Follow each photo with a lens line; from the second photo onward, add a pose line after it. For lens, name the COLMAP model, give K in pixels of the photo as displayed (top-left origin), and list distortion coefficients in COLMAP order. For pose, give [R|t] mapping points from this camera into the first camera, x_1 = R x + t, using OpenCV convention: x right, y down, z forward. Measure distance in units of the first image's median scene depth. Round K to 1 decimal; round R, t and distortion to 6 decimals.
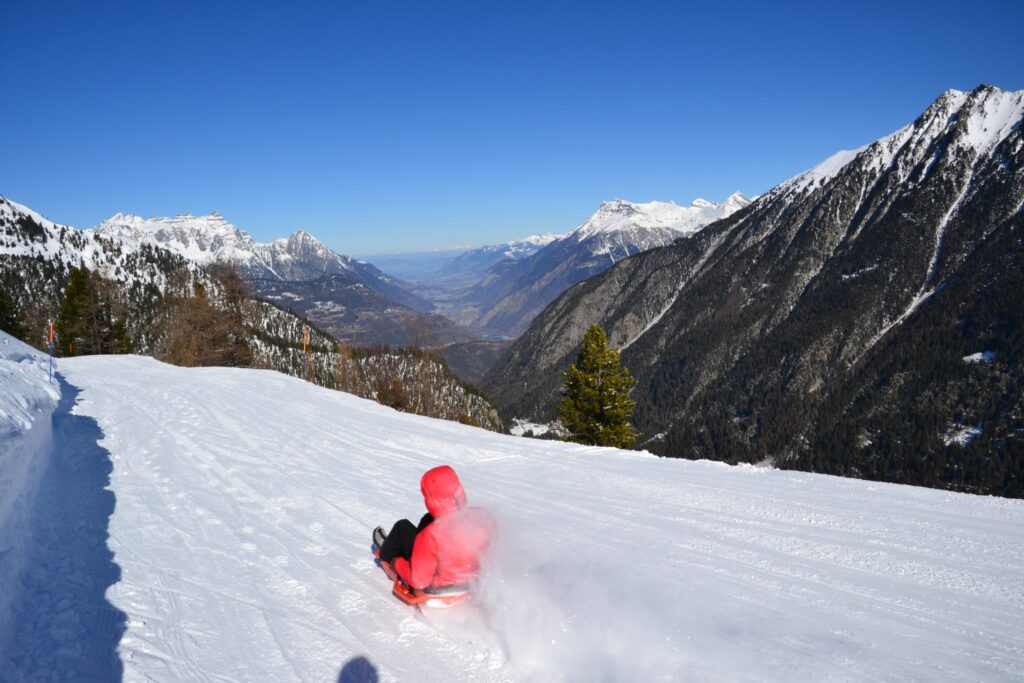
lens RADIAL K [[778.0, 0, 515.0], [0, 778.0, 340.8], [0, 0, 1]] dist [-0.000371, 0.011969]
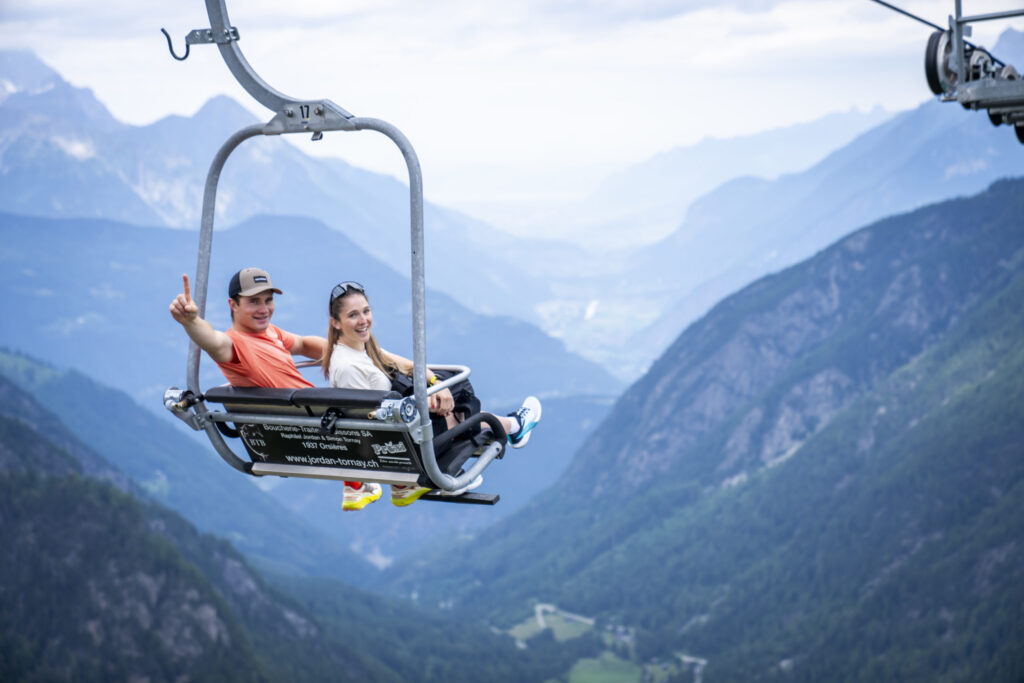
lens RADIAL K [[1980.2, 0, 511.0], [0, 1980.2, 344.2], [0, 0, 1]] dist [0.423356, 0.000000]
pose [[0.989043, 0.037810, -0.142703, 0.158095], [-0.039797, 0.999146, -0.011093, -0.034134], [0.142162, 0.016651, 0.989703, -0.134884]]
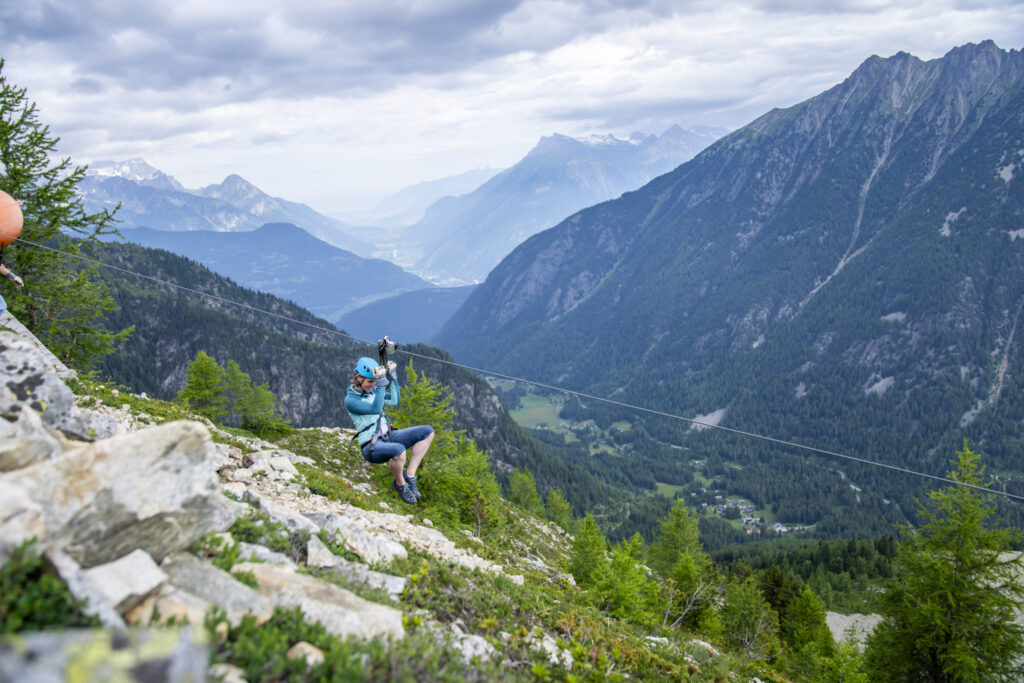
lens RADIAL K [[783.0, 0, 511.9], [0, 783.0, 339.4], [0, 0, 1]] dist [-0.009826, -0.003720]
pose [[0.996617, -0.042342, 0.070435, -0.036959], [0.036313, 0.995739, 0.084769, -0.041704], [-0.073724, -0.081925, 0.993908, -0.078284]]
